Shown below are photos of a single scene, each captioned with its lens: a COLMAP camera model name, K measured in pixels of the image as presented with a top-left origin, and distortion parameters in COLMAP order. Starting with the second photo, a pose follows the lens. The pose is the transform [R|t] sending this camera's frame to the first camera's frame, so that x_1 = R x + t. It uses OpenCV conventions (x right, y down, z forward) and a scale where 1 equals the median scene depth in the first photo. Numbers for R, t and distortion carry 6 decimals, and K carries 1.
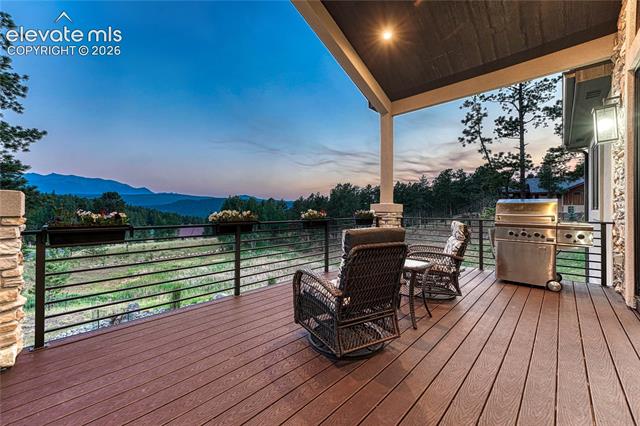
lens RADIAL K [[262.3, 0, 319.2], [0, 262.3, 210.8], [0, 0, 1]] dist [-0.000480, -0.000094]
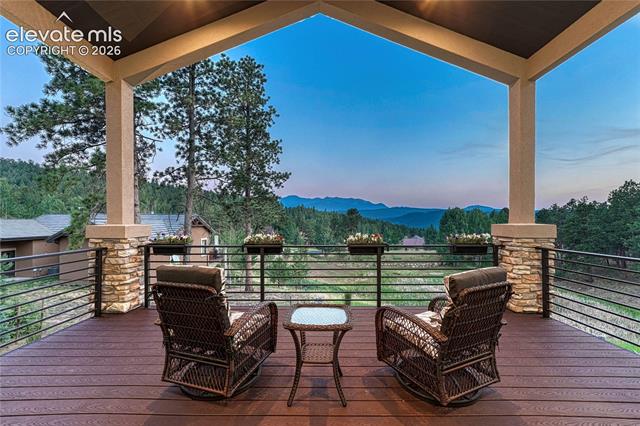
lens RADIAL K [[259.3, 0, 318.9], [0, 259.3, 215.8], [0, 0, 1]] dist [-0.001484, -0.000159]
pose [[0.678553, -0.018484, -0.734319, 0.184389], [-0.001000, 0.999659, -0.026087, -0.013993], [0.734551, 0.018436, 0.678303, 0.107742]]
